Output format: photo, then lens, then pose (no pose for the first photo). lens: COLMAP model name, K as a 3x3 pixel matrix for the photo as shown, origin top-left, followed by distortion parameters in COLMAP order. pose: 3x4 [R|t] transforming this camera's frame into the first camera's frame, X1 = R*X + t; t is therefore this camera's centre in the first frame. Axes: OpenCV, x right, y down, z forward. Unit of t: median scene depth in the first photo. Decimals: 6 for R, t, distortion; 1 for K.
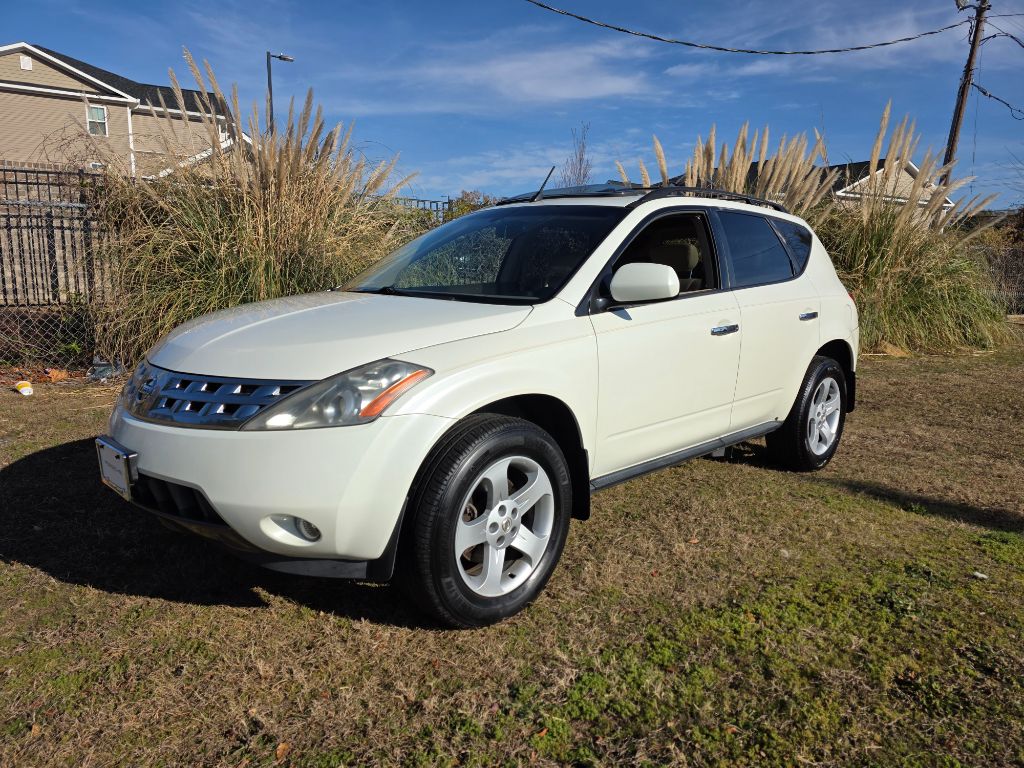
lens RADIAL K [[700.9, 0, 512.0], [0, 700.9, 384.0], [0, 0, 1]] dist [0.067614, -0.048728]
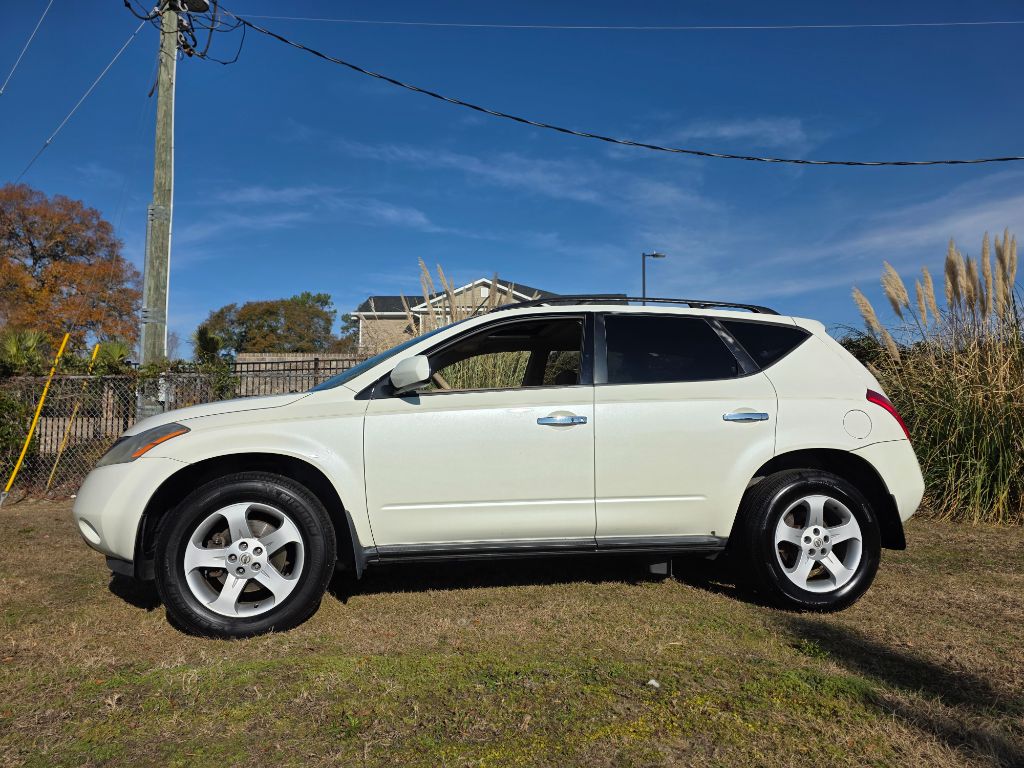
lens RADIAL K [[713.7, 0, 511.5], [0, 713.7, 378.2], [0, 0, 1]] dist [0.060106, -0.056422]
pose [[0.819950, -0.066970, -0.568504, 1.010157], [-0.082055, 0.969126, -0.232510, 0.132479], [0.566523, 0.237295, 0.789140, 0.155945]]
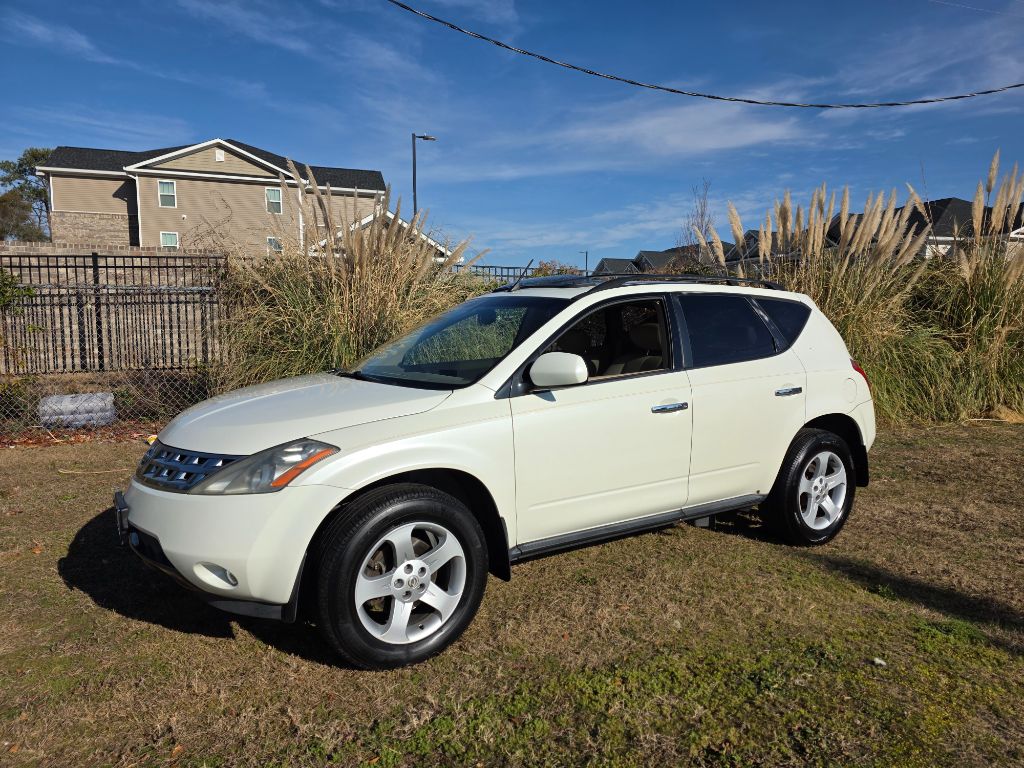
lens RADIAL K [[700.9, 0, 512.0], [0, 700.9, 384.0], [0, 0, 1]] dist [0.067614, -0.048728]
pose [[0.978339, 0.004152, -0.206968, 0.348498], [-0.018841, 0.997435, -0.069055, -0.042037], [0.206151, 0.071459, 0.975908, -0.112218]]
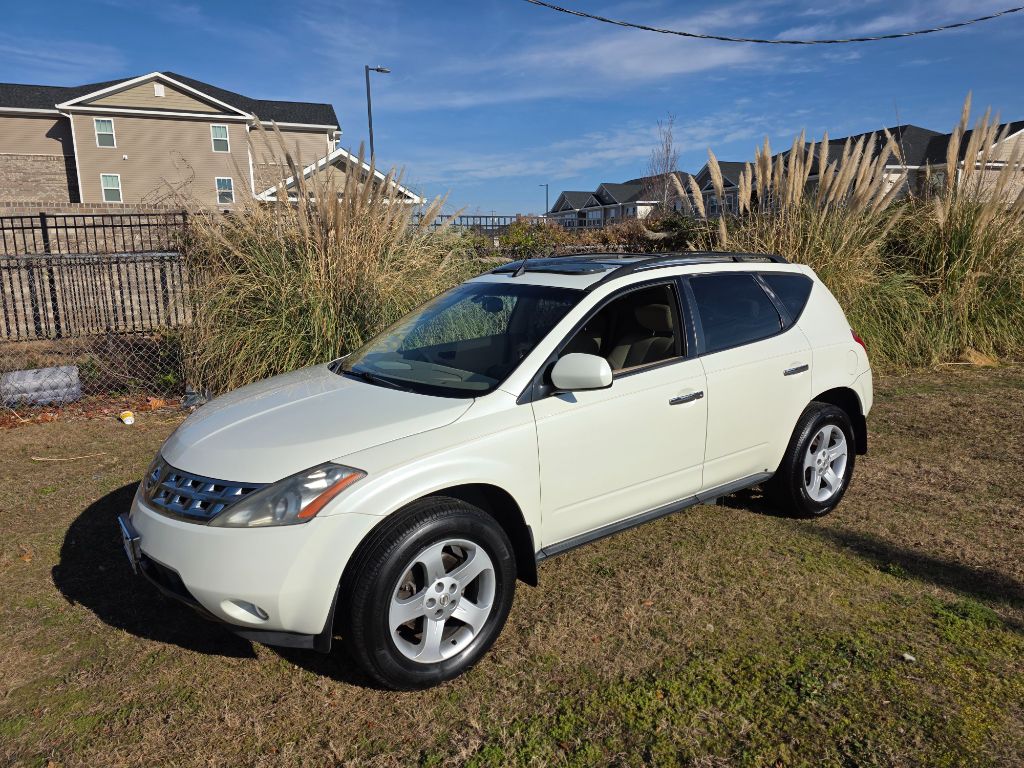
lens RADIAL K [[702.0, 0, 512.3], [0, 702.0, 370.5], [0, 0, 1]] dist [0.065801, -0.046772]
pose [[0.988206, -0.012328, -0.152636, 0.248755], [0.013405, 0.999892, 0.006028, -0.155297], [0.152545, -0.008002, 0.988264, -0.098177]]
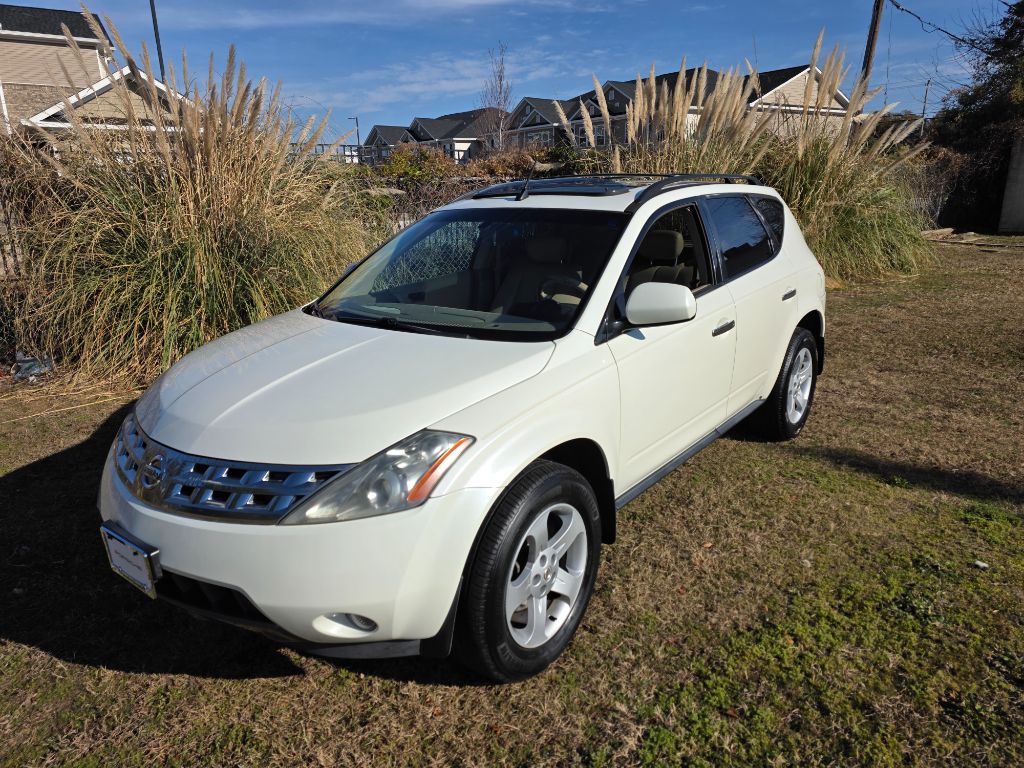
lens RADIAL K [[699.5, 0, 508.9], [0, 699.5, 380.0], [0, 0, 1]] dist [0.064542, -0.043363]
pose [[0.992595, -0.072241, 0.097651, -0.122657], [0.061473, 0.992128, 0.109102, -0.159156], [-0.104764, -0.102291, 0.989222, 0.052147]]
